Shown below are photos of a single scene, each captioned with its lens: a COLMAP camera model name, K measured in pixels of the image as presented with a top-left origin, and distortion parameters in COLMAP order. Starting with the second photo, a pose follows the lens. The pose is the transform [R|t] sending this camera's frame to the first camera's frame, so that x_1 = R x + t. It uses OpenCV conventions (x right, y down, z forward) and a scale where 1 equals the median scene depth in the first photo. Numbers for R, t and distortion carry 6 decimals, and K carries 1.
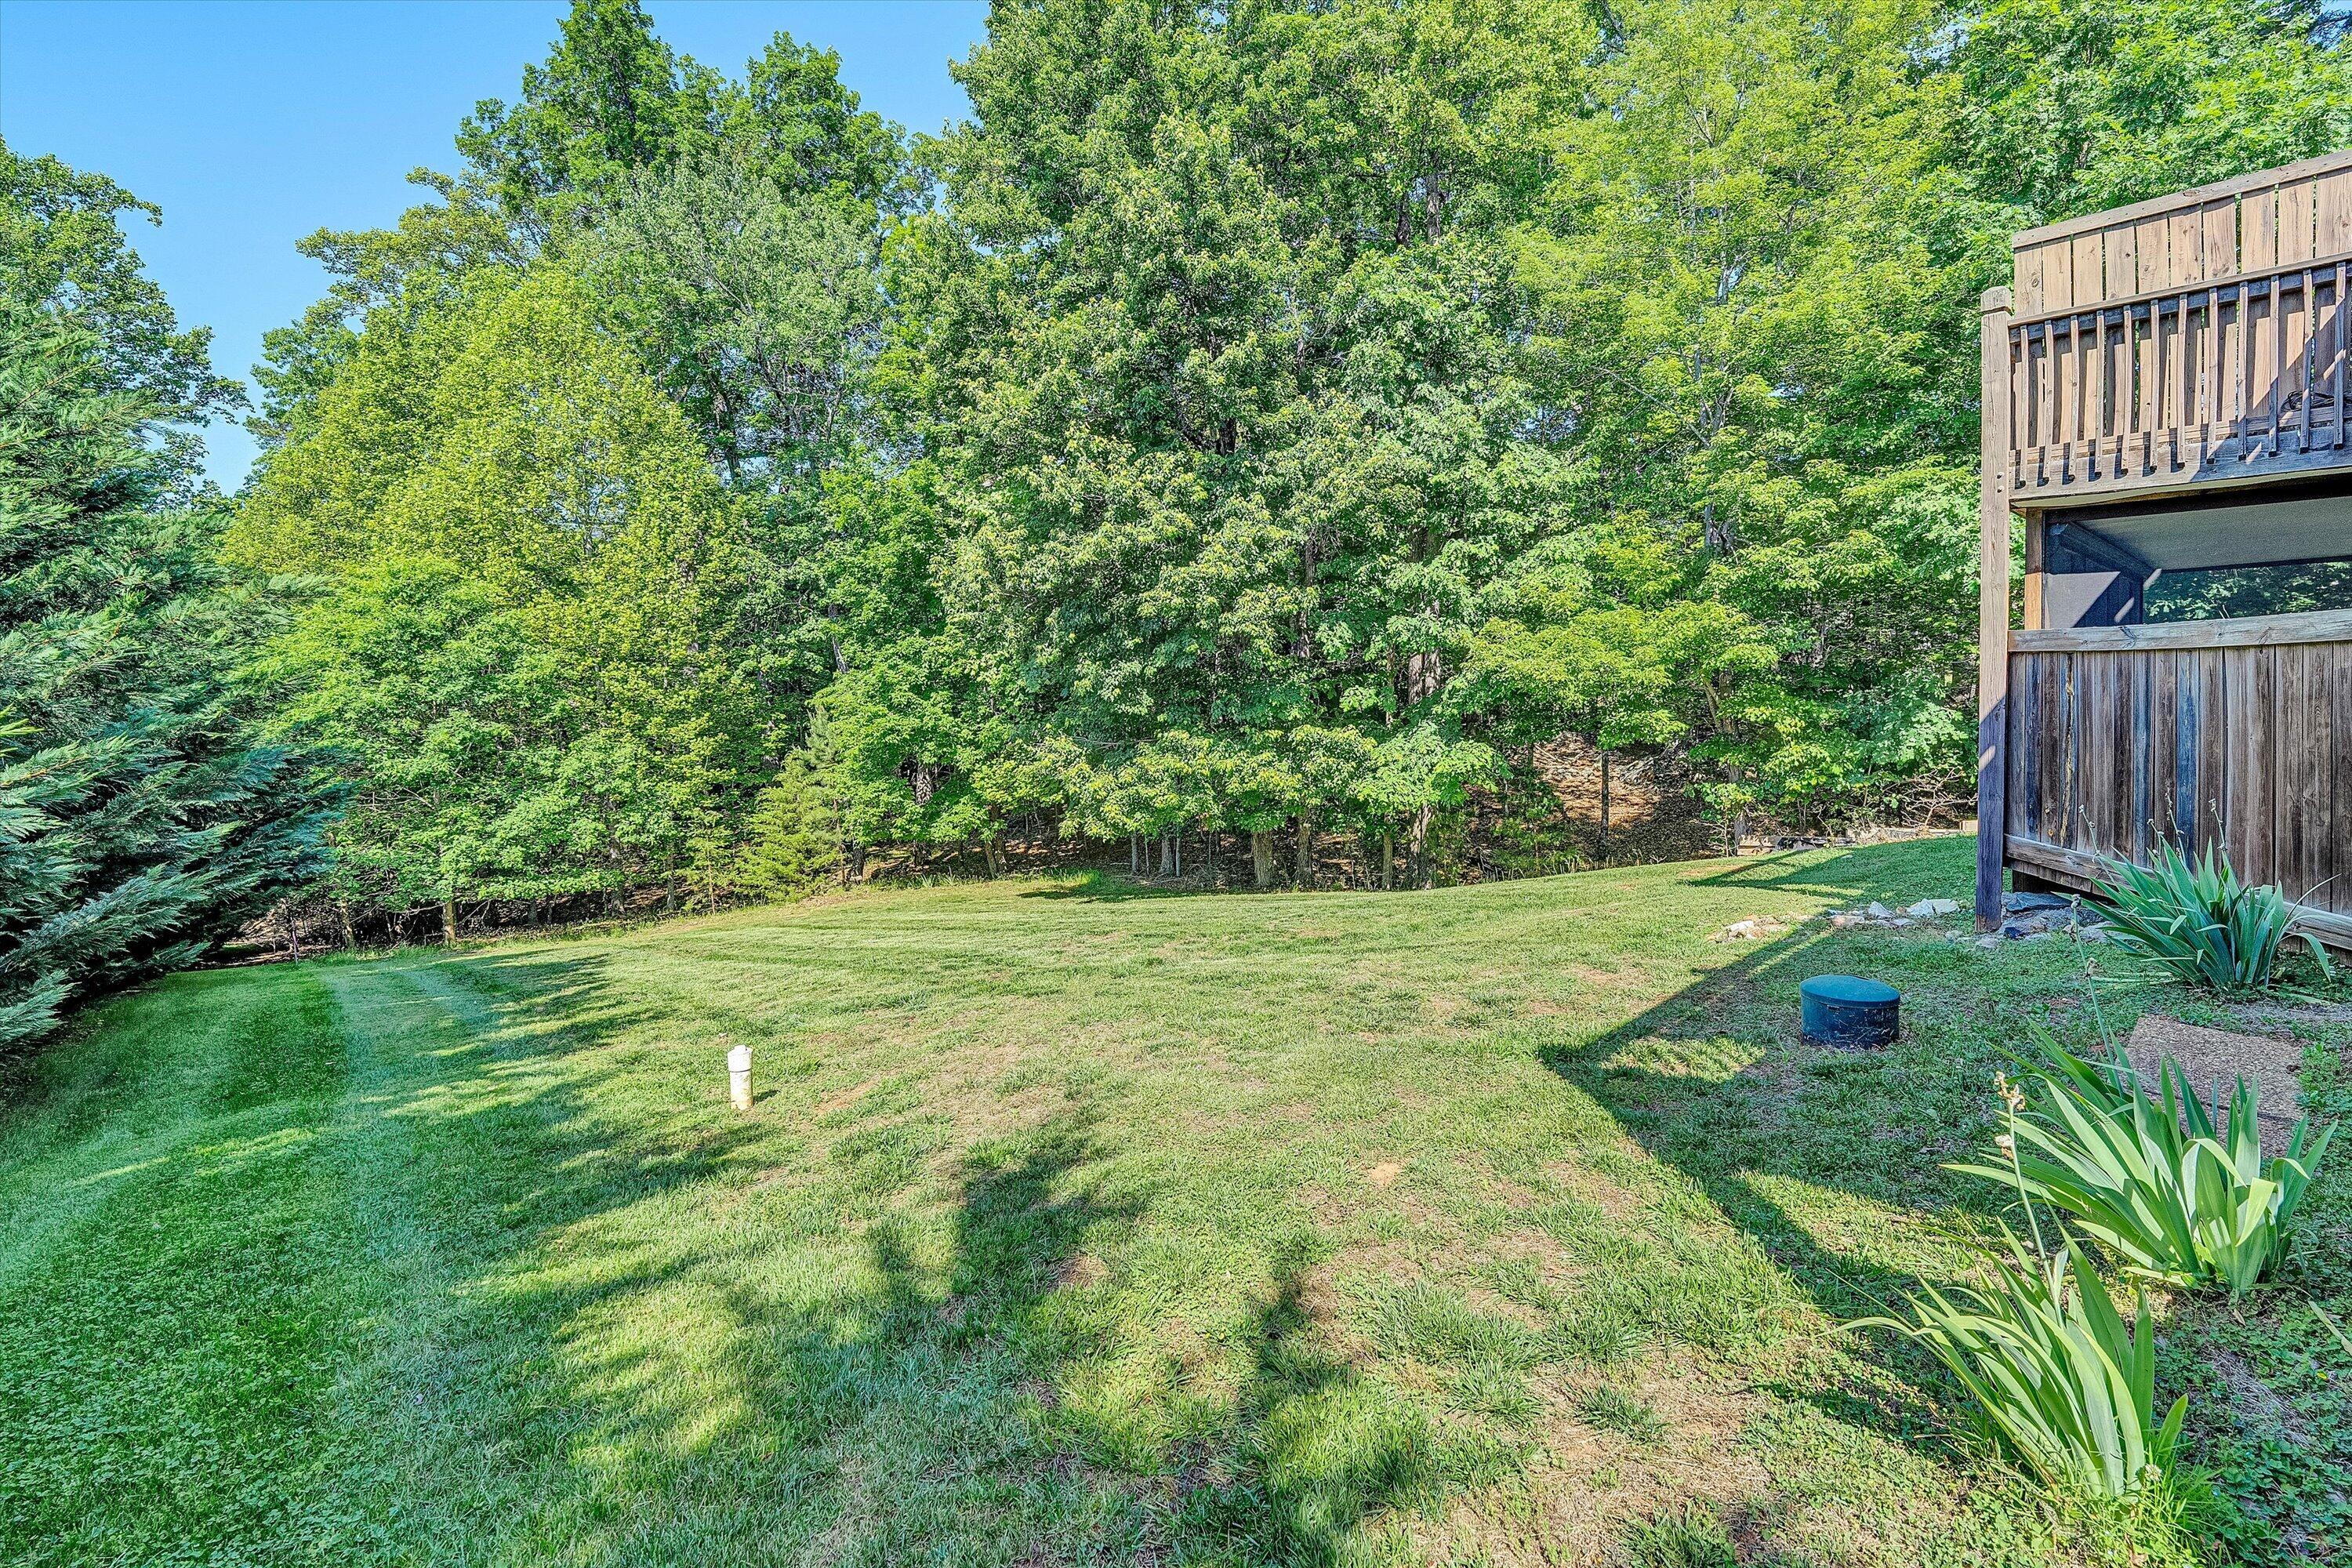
lens RADIAL K [[965.2, 0, 1176.2], [0, 965.2, 769.4], [0, 0, 1]] dist [-0.007090, -0.000446]
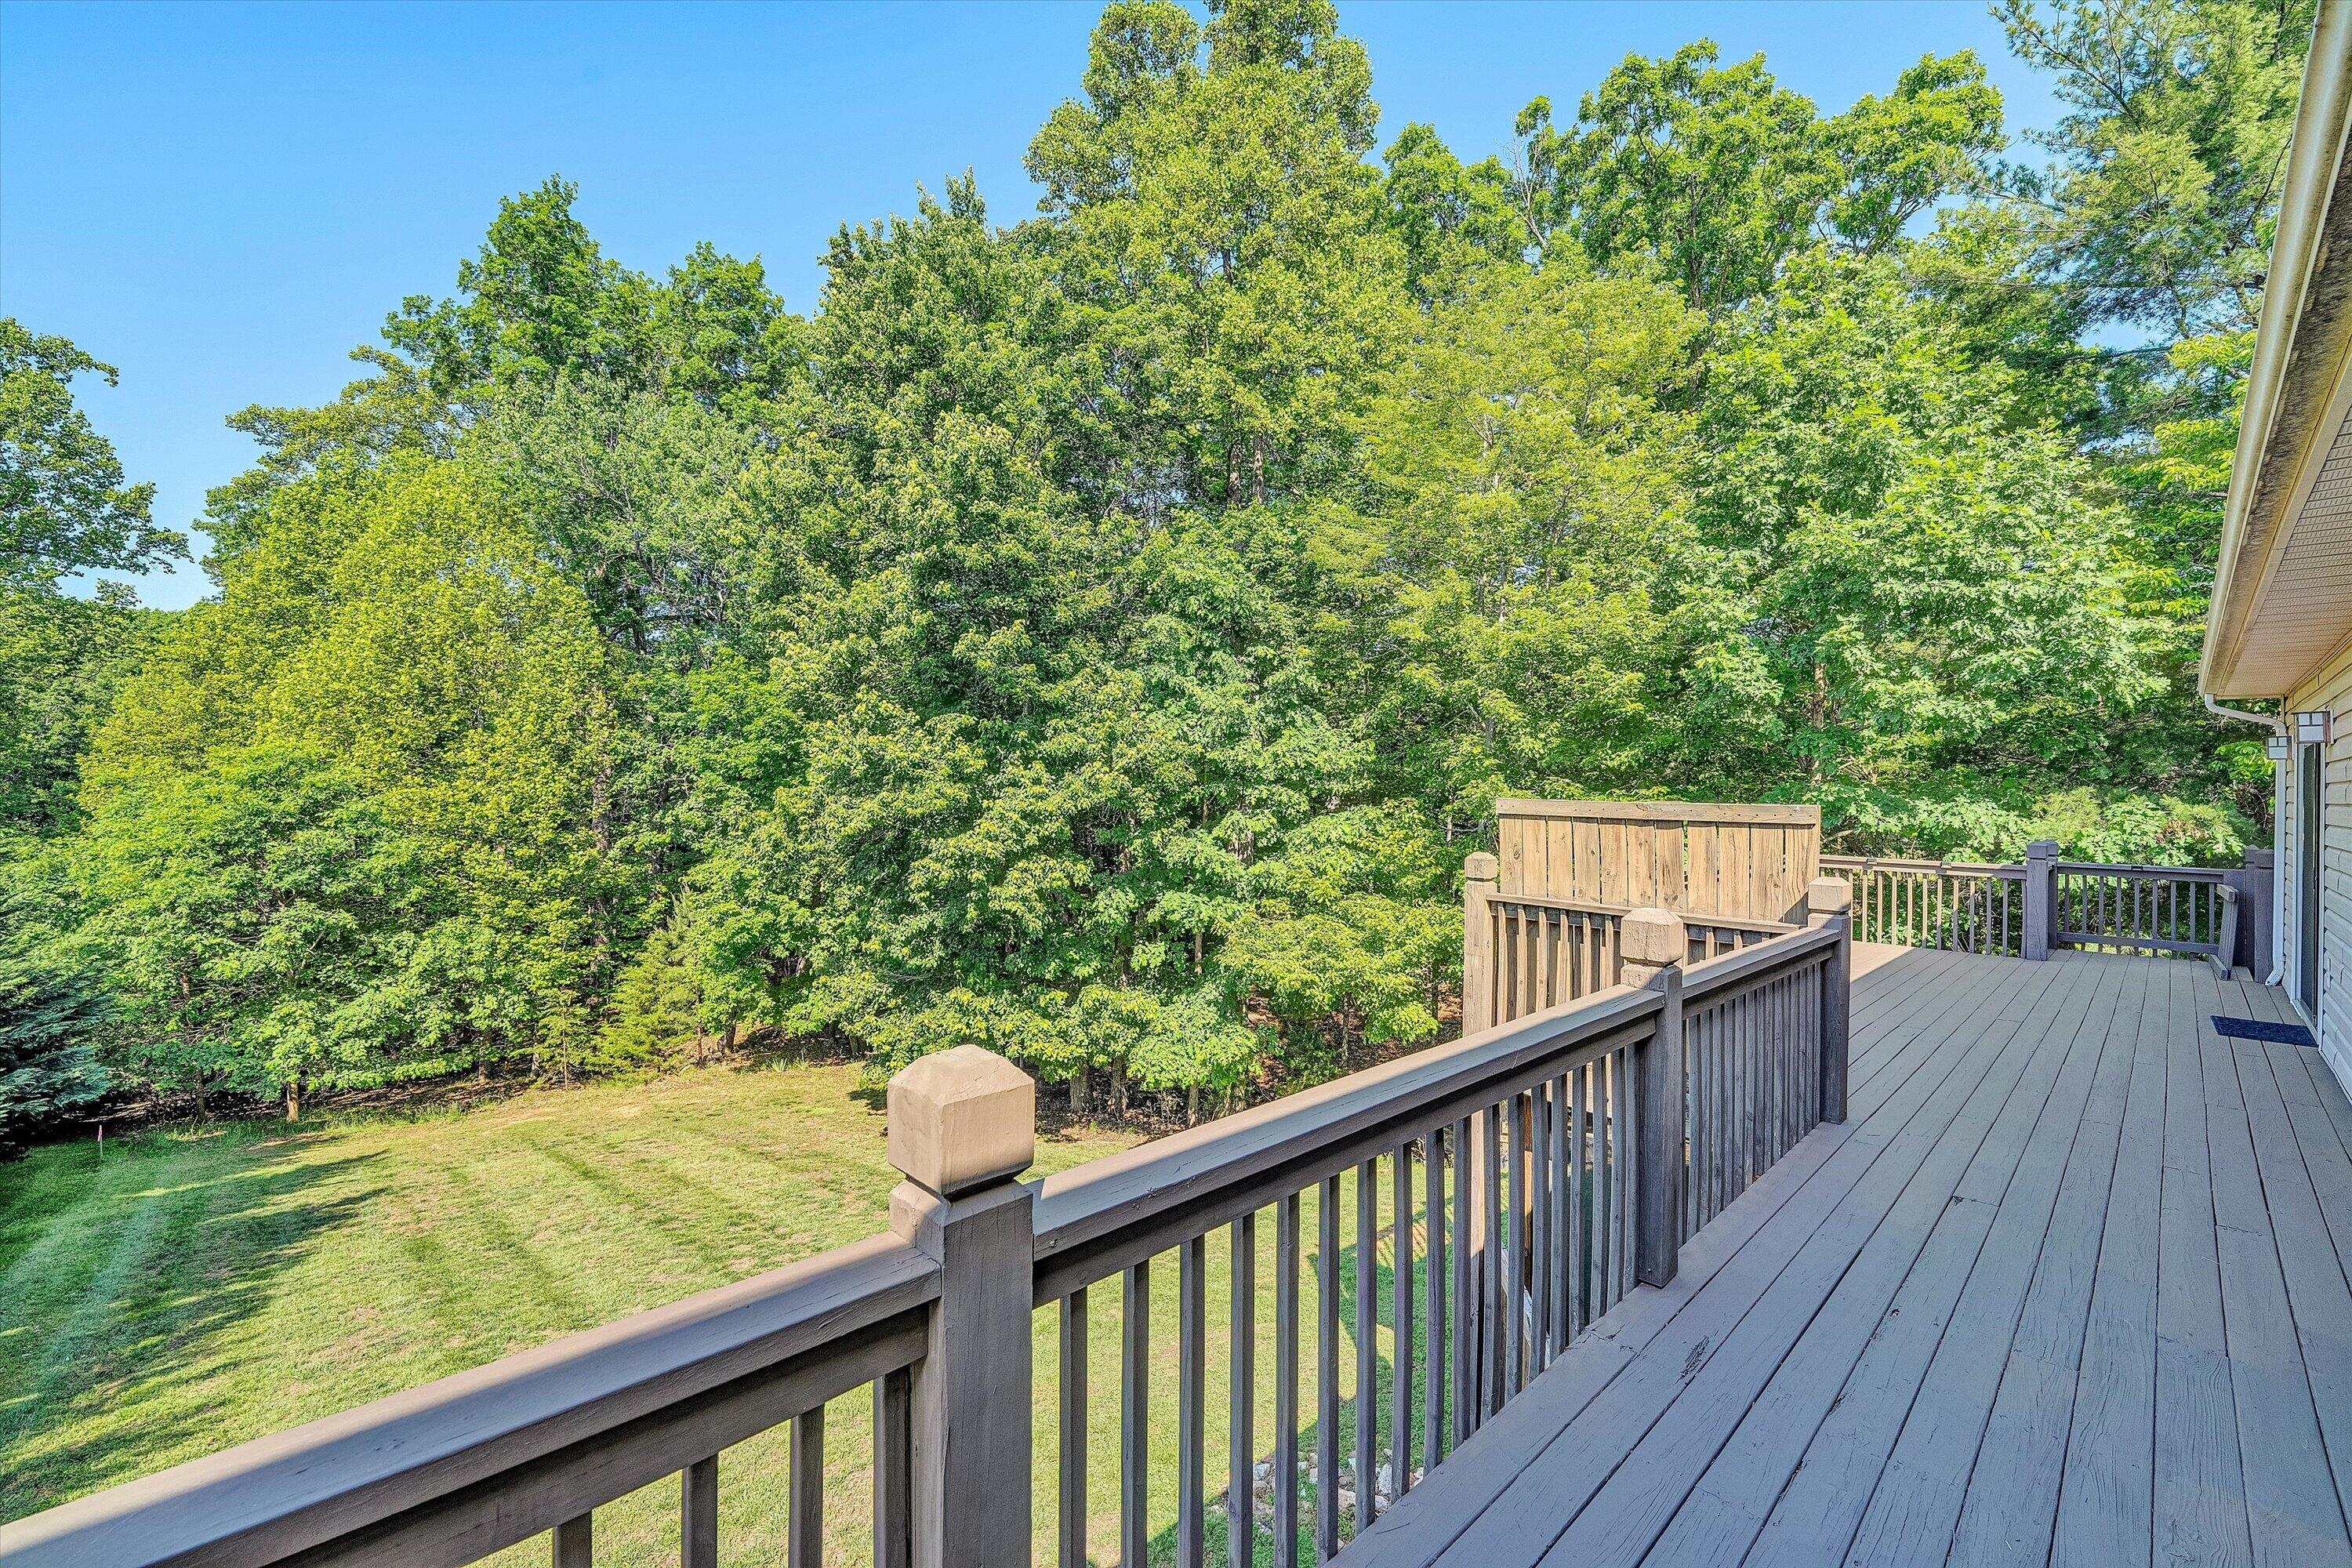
lens RADIAL K [[883.0, 0, 1204.8], [0, 883.0, 786.2], [0, 0, 1]] dist [-0.001173, -0.001683]
pose [[0.999157, 0.039809, 0.010012, 0.198918], [-0.039334, 0.998263, -0.043868, -0.179070], [-0.011741, 0.043437, 0.998987, 0.049283]]
